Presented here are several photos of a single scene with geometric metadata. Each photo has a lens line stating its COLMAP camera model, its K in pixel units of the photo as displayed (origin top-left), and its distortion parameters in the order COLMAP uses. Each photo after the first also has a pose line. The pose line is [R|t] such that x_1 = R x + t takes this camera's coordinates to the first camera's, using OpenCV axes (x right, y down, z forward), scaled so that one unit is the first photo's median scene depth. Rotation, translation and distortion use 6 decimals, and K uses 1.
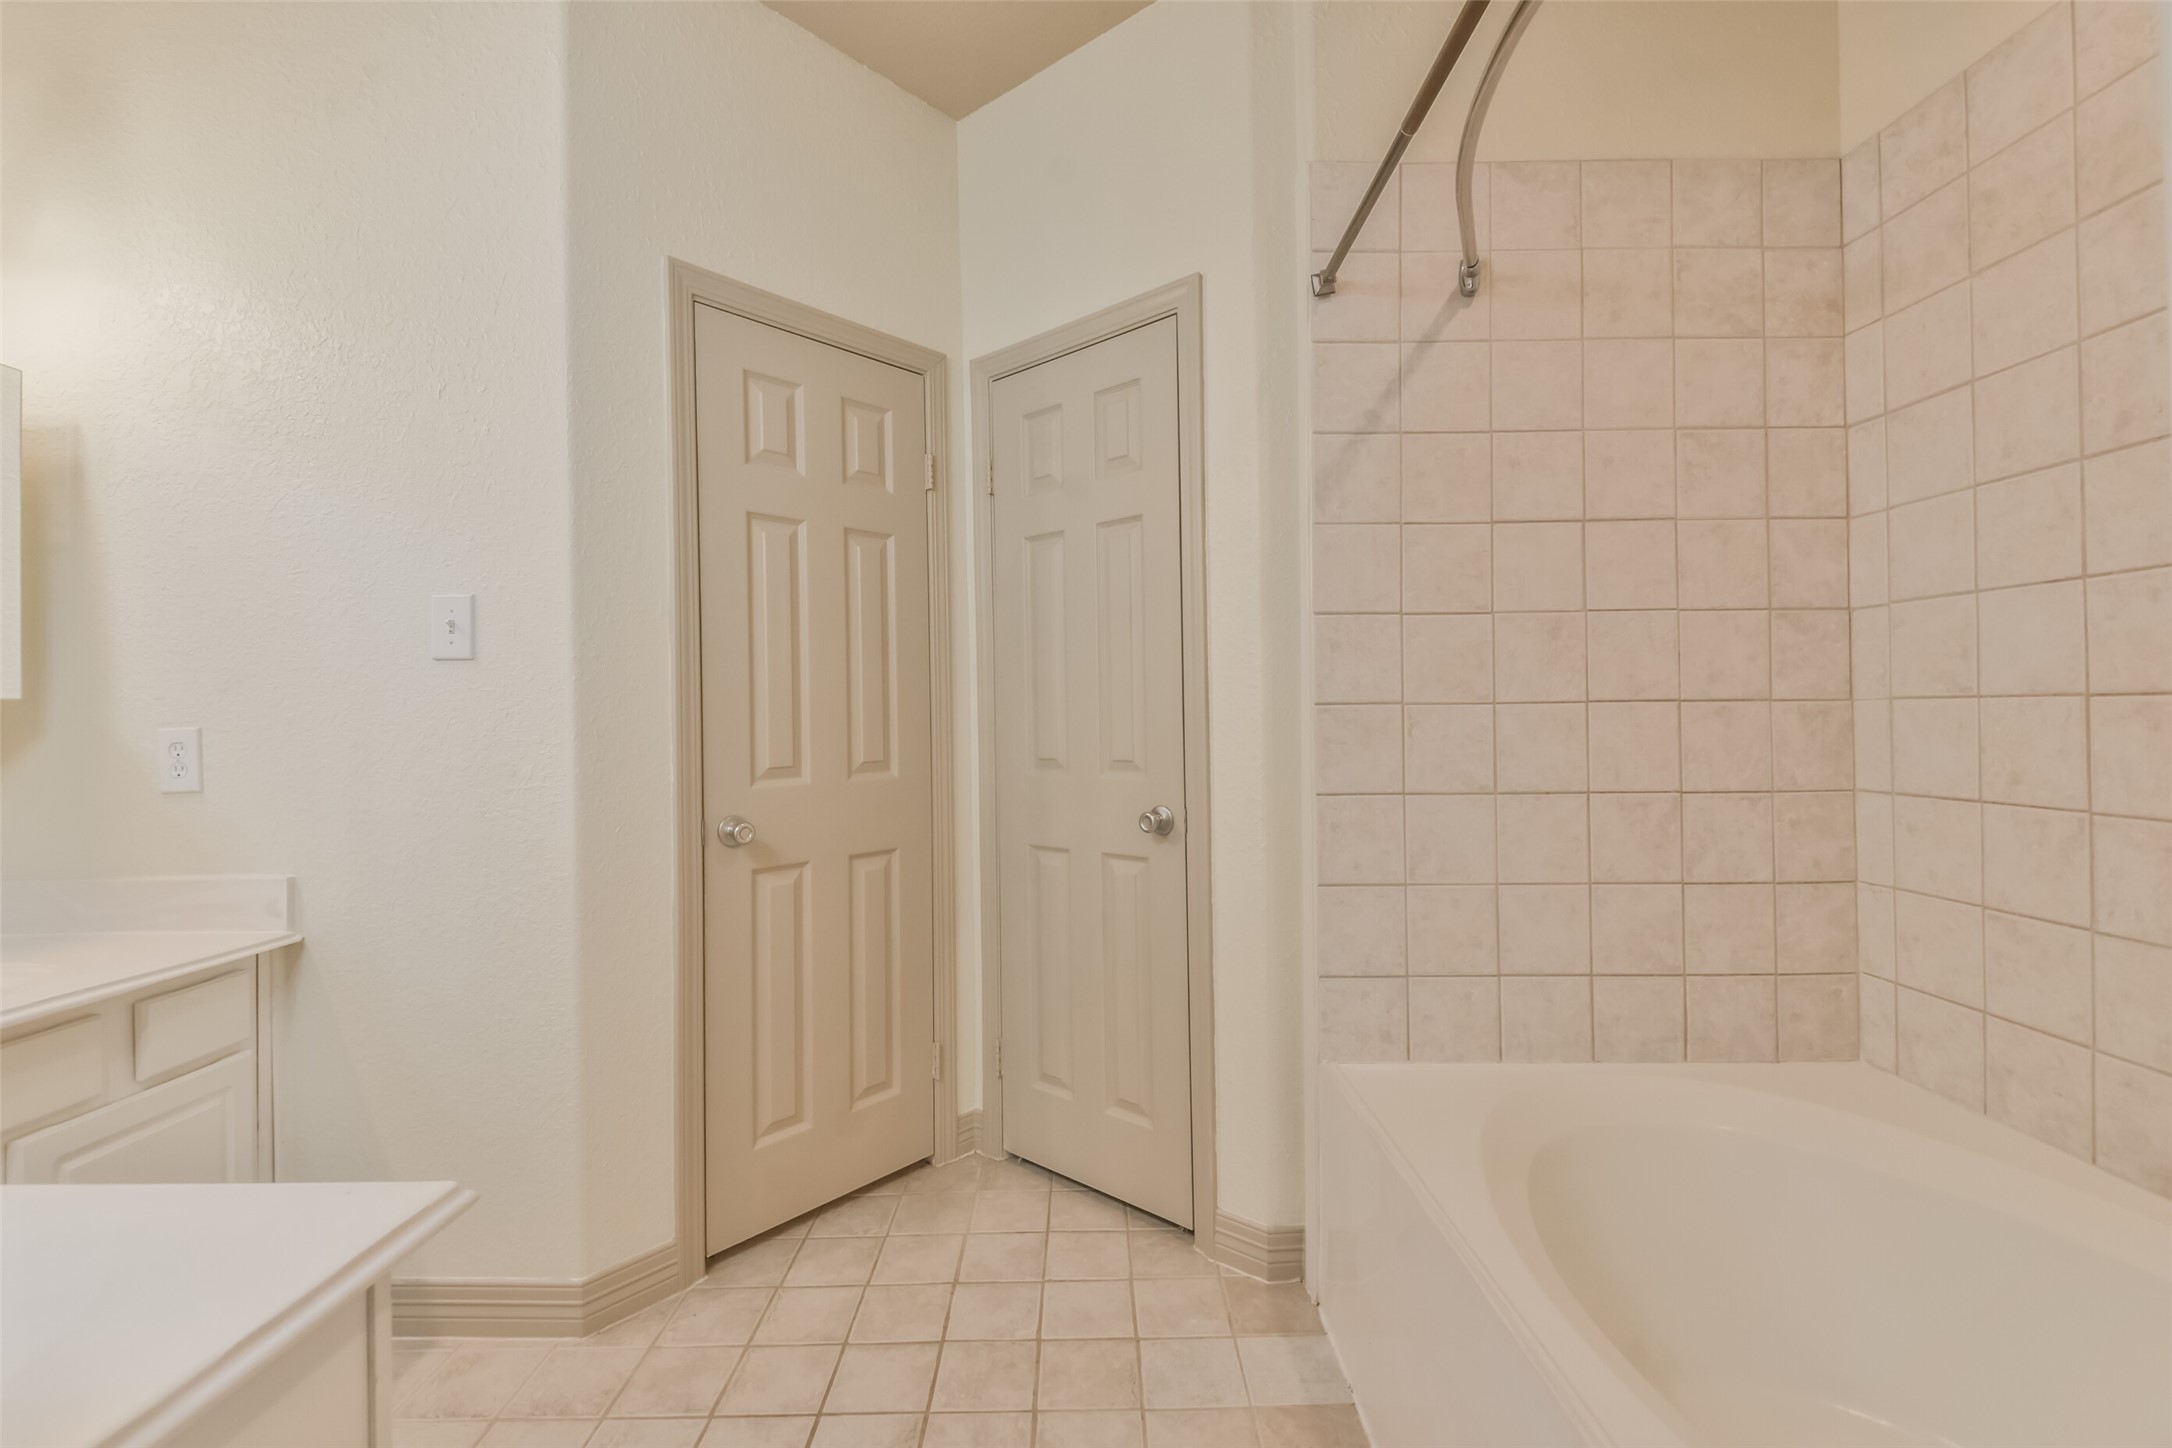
lens RADIAL K [[953.0, 0, 1083.7], [0, 953.0, 717.7], [0, 0, 1]] dist [0.014449, -0.004169]
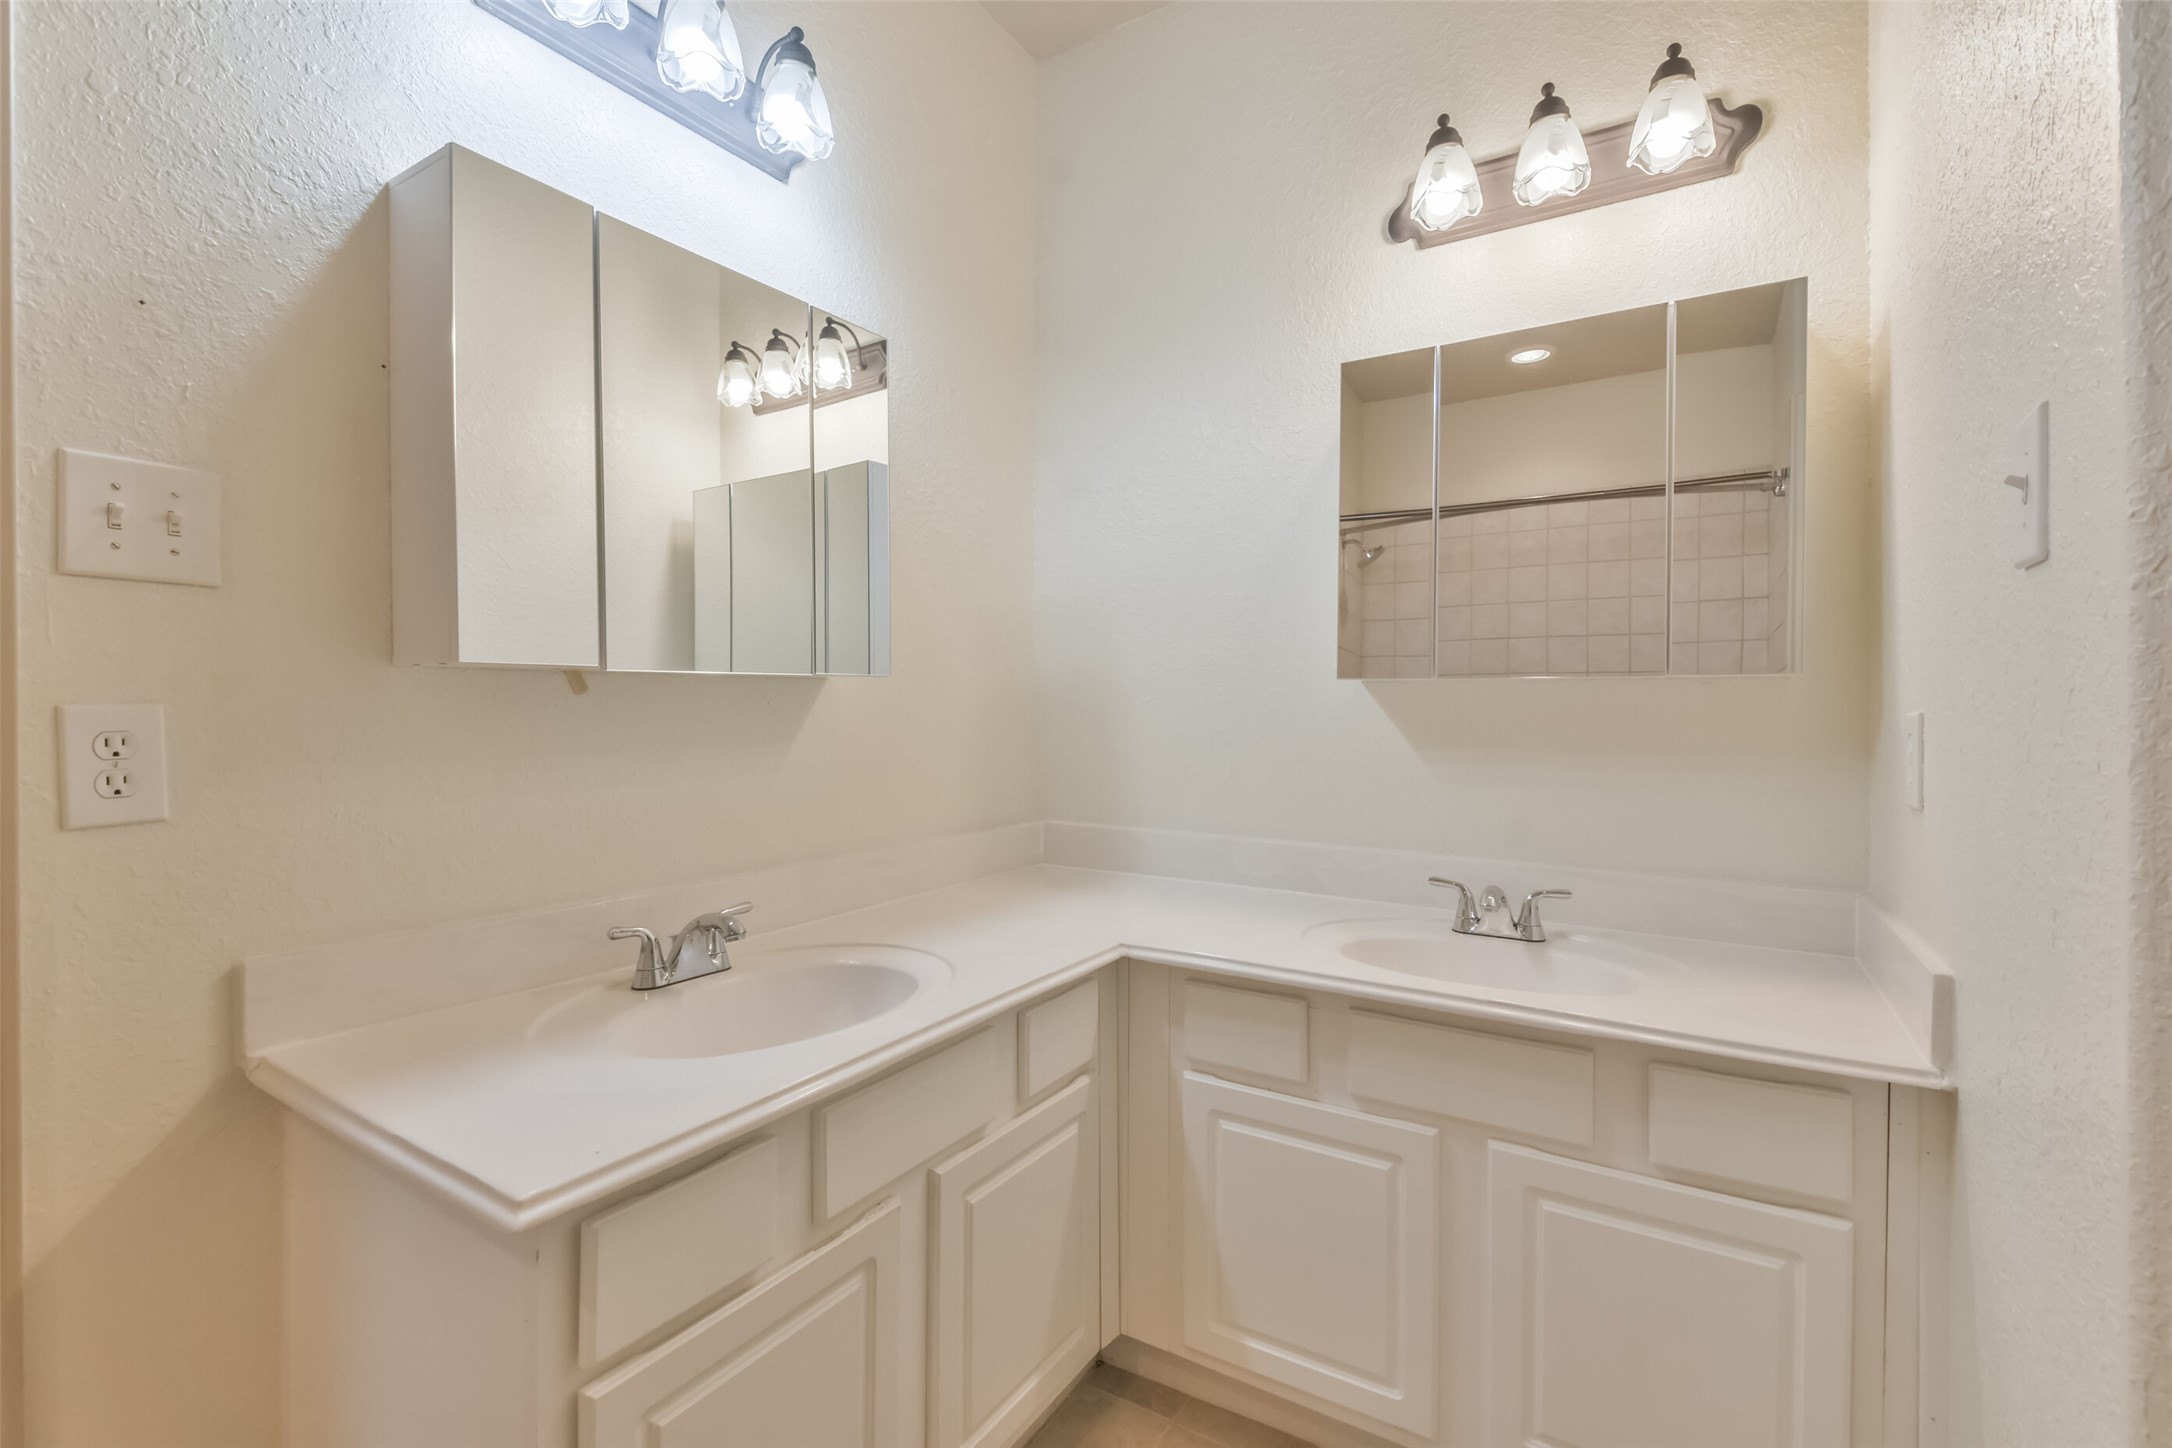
lens RADIAL K [[953.0, 0, 1087.8], [0, 953.0, 719.5], [0, 0, 1]] dist [0.014449, -0.004169]
pose [[-0.524644, 0.015355, -0.851183, -0.074001], [0.006611, 0.999881, 0.013963, 0.002544], [0.851296, 0.001699, -0.524683, 0.969645]]
